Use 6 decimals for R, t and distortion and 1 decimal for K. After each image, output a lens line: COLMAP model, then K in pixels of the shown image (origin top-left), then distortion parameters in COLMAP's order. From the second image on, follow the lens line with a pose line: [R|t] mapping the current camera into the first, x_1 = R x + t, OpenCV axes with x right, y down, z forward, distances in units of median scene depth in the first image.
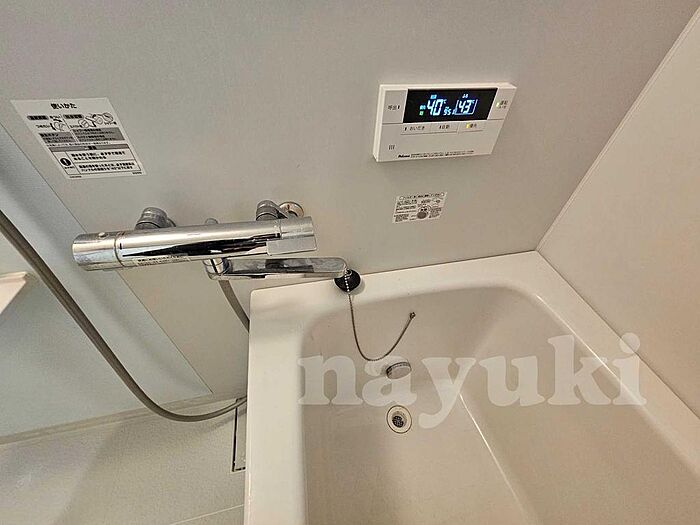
lens RADIAL K [[290.7, 0, 353.6], [0, 290.7, 258.4], [0, 0, 1]] dist [0.000591, -0.000293]
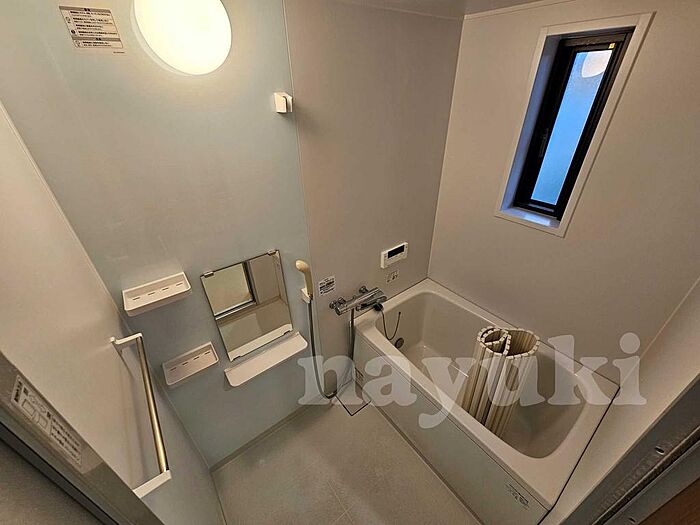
lens RADIAL K [[290.7, 0, 353.6], [0, 290.7, 258.4], [0, 0, 1]] dist [0.000591, -0.000293]
pose [[0.901757, -0.270836, 0.336870, -1.452146], [0.342484, 0.923160, -0.174587, 0.066349], [-0.263701, 0.272808, 0.925223, -2.350232]]
